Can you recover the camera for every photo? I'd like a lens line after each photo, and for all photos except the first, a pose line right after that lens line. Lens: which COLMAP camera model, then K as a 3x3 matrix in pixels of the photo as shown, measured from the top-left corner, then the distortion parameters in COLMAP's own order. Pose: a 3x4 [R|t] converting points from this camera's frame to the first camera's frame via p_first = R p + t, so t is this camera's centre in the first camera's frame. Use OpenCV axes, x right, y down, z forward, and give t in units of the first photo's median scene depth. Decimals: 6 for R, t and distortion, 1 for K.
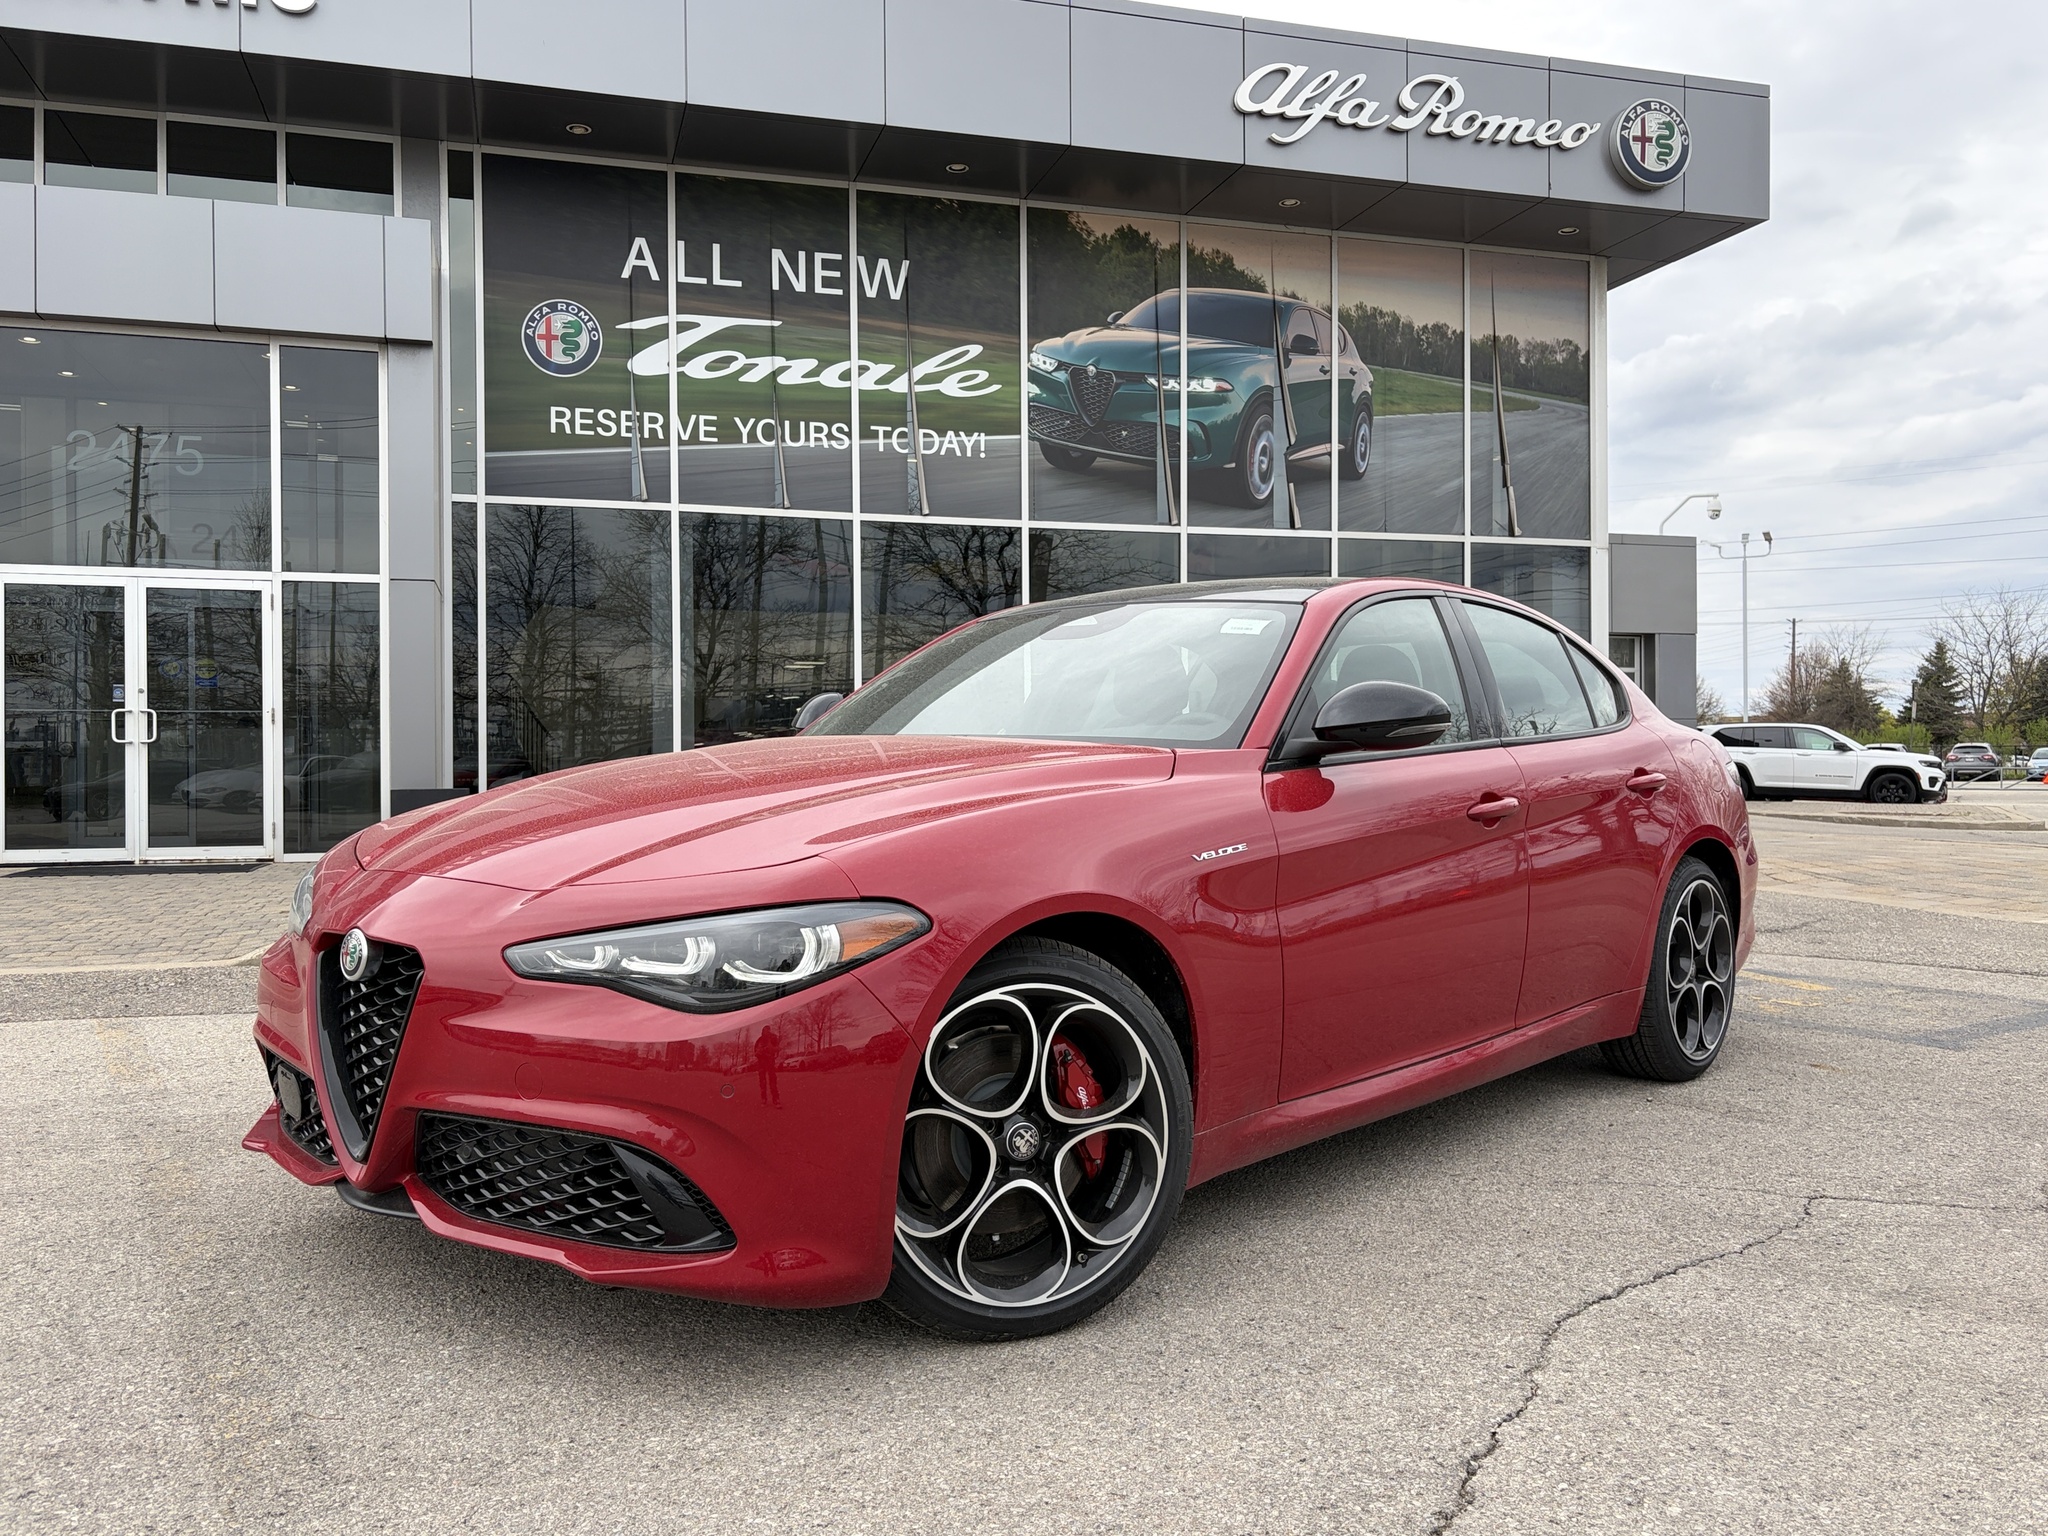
lens RADIAL K [[1648.3, 0, 1024.0], [0, 1648.3, 768.0], [0, 0, 1]] dist [0.092218, -0.191185]
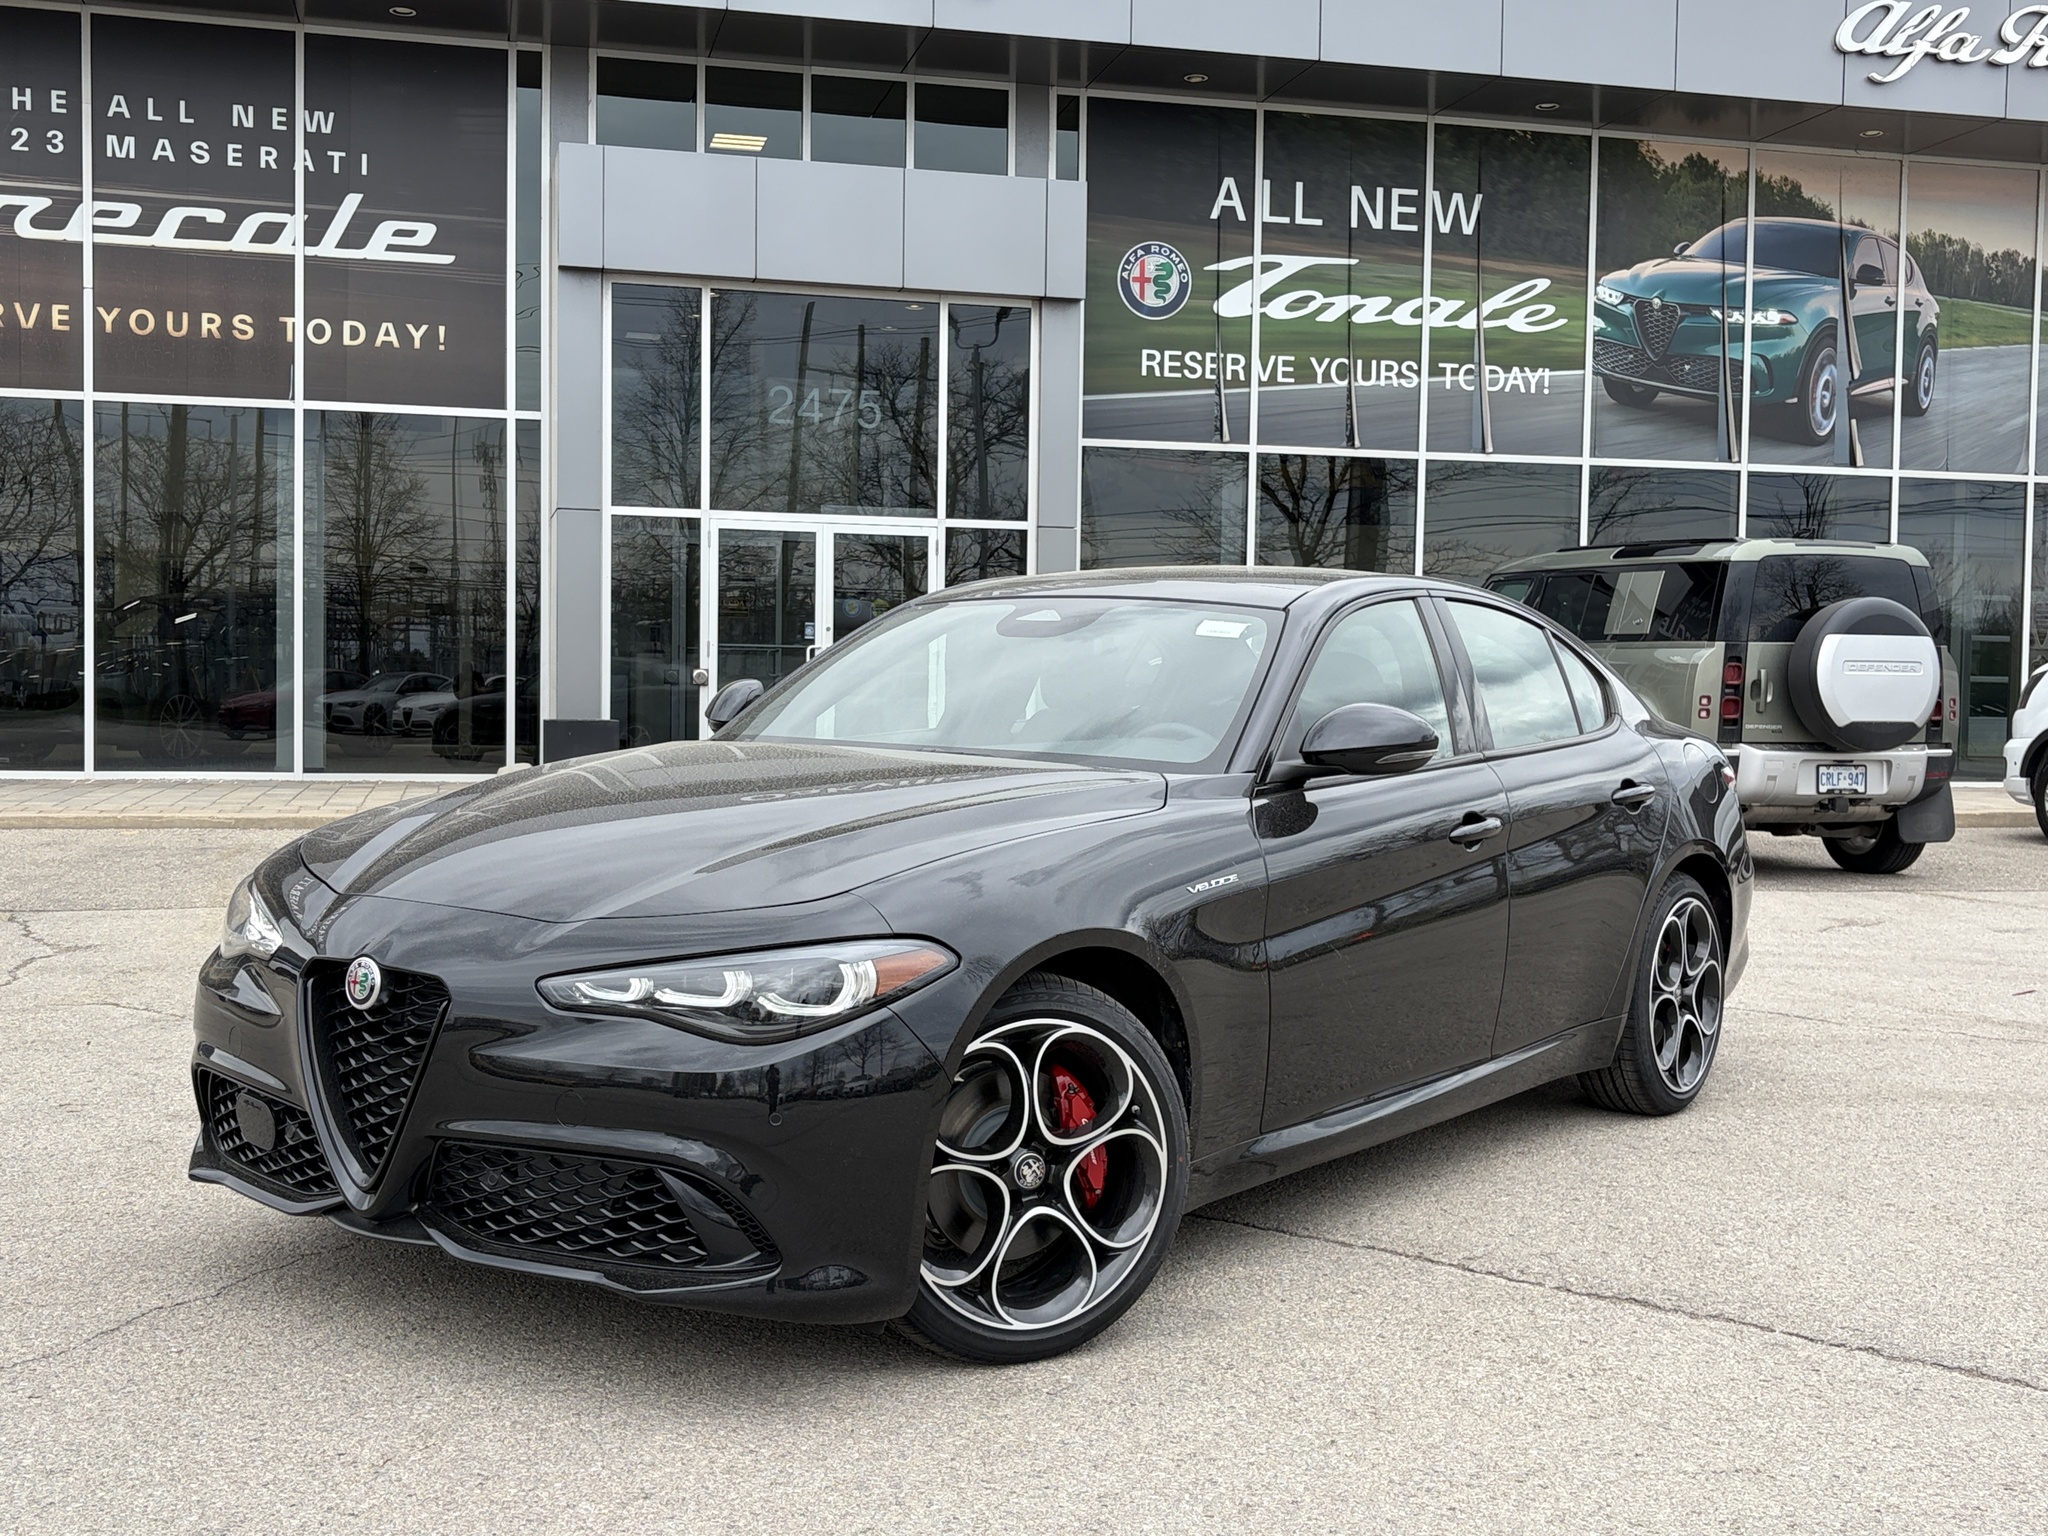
lens RADIAL K [[2283.9, 0, 1021.1], [0, 2283.9, 786.8], [0, 0, 1]] dist [0.089910, -0.243918]
pose [[0.998632, 0.022313, -0.047279, -0.270263], [-0.020112, 0.998715, 0.046521, -0.012359], [0.048256, -0.045506, 0.997798, -0.391698]]
